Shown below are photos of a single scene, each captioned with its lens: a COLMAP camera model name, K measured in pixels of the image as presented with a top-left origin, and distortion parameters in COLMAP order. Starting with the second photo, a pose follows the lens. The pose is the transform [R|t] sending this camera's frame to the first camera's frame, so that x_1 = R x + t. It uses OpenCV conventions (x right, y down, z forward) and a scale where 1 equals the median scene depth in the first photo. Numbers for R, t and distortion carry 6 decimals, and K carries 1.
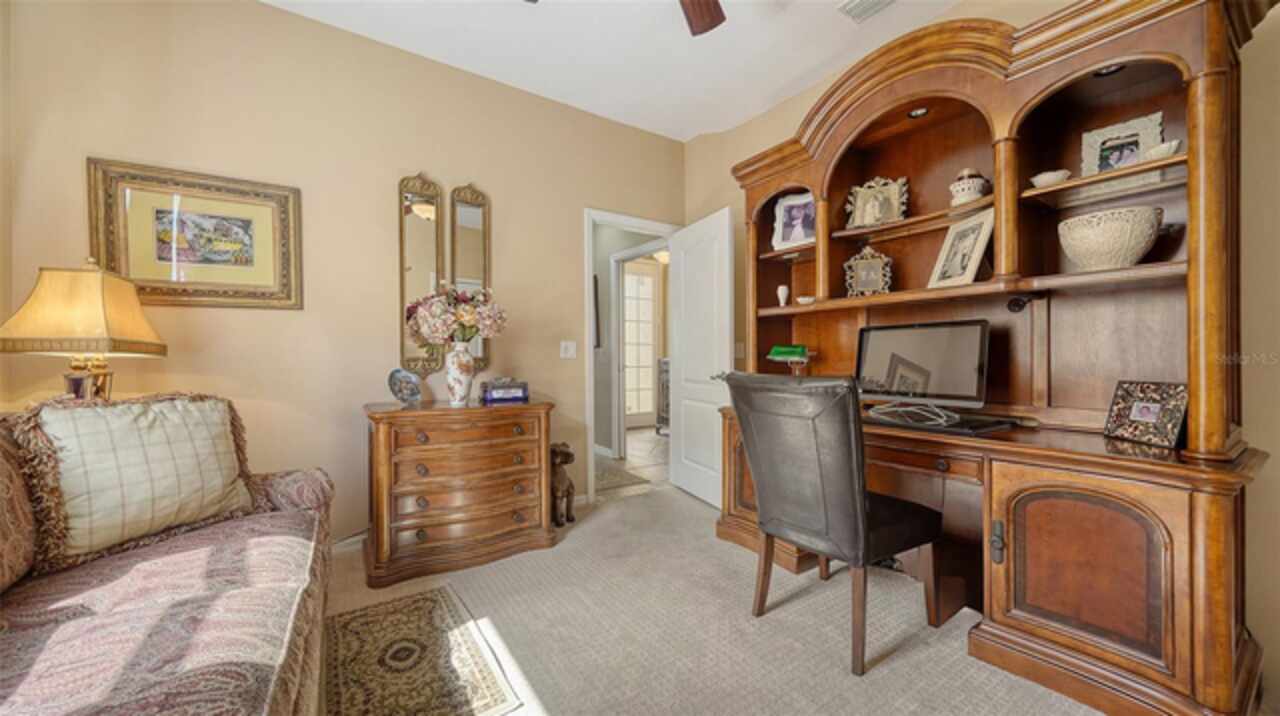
lens RADIAL K [[454.1, 0, 640.0], [0, 454.1, 358.0], [0, 0, 1]] dist [-0.000374, -0.000073]
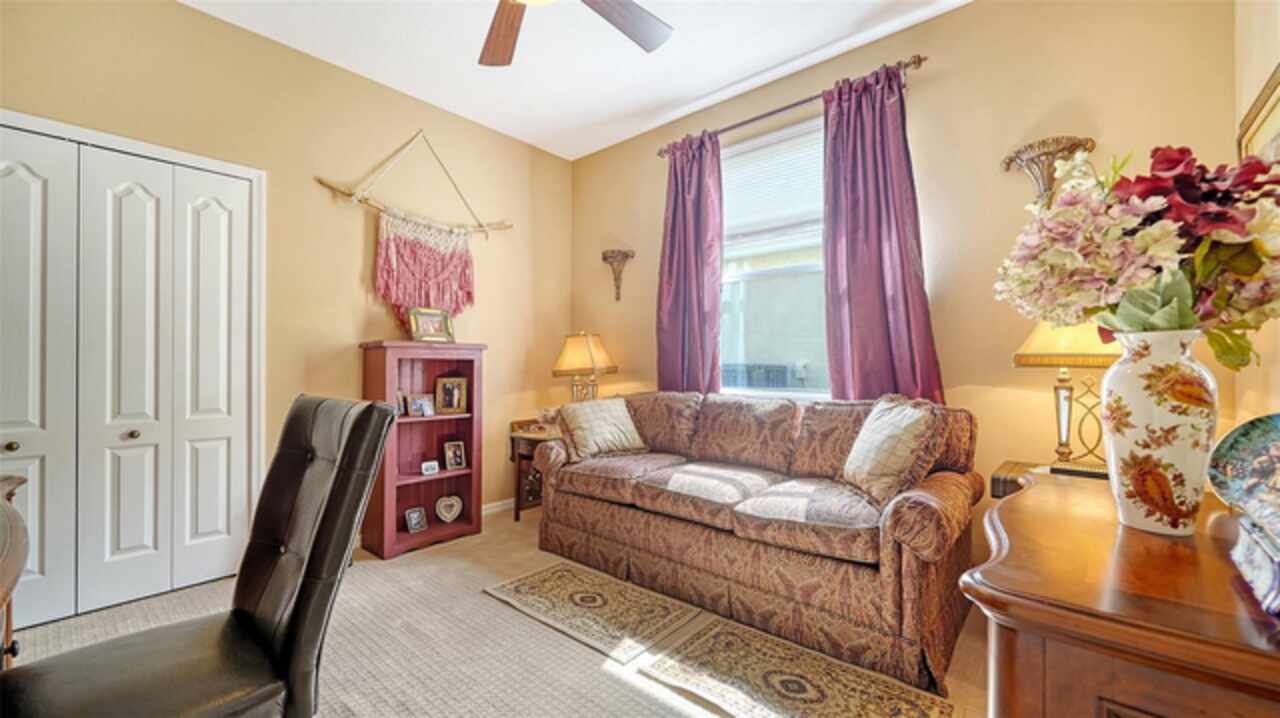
lens RADIAL K [[501.1, 0, 640.0], [0, 501.1, 359.0], [0, 0, 1]] dist [0.000767, -0.000110]
pose [[-0.962113, 0.013529, -0.272316, 0.048324], [0.012728, 0.999908, 0.004711, -0.034364], [0.272355, 0.001066, -0.962196, 1.366159]]
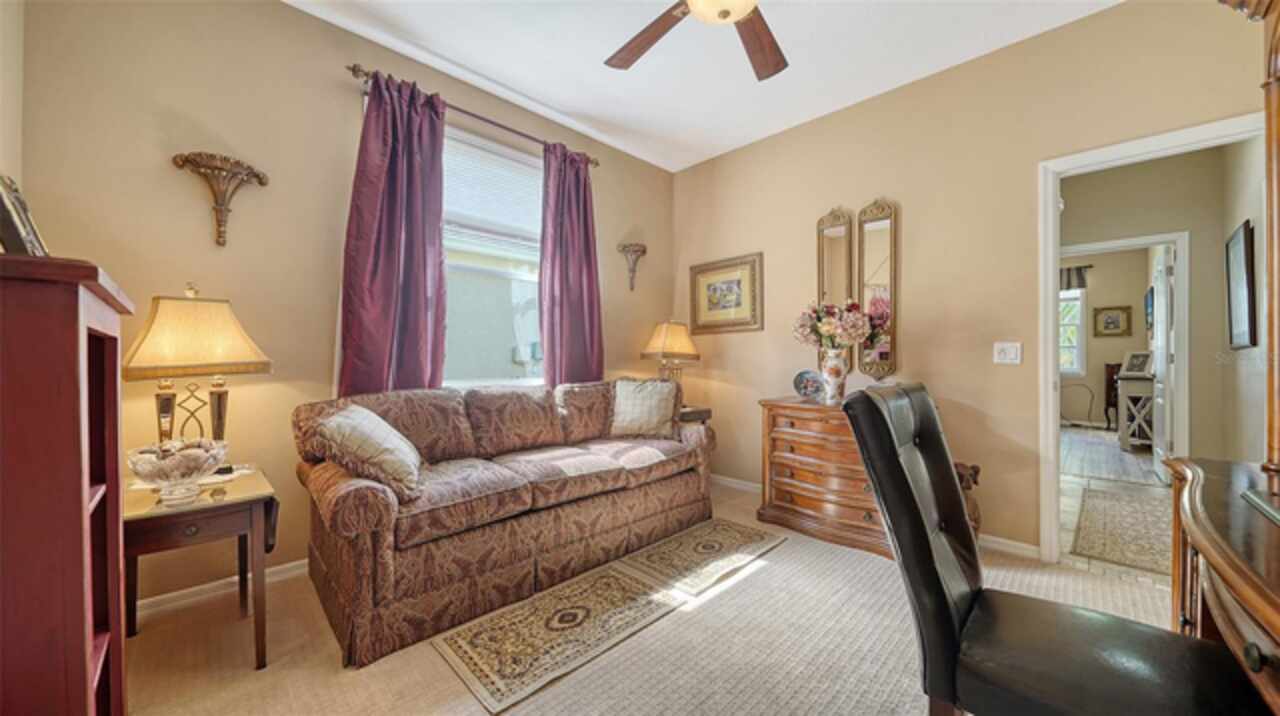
lens RADIAL K [[449.8, 0, 647.9], [0, 449.8, 360.0], [0, 0, 1]] dist [-0.001046, -0.000034]
pose [[0.203433, 0.001100, -0.979088, 0.697649], [-0.003412, 0.999994, 0.000415, -0.005894], [0.979083, 0.003257, 0.203435, 0.329326]]
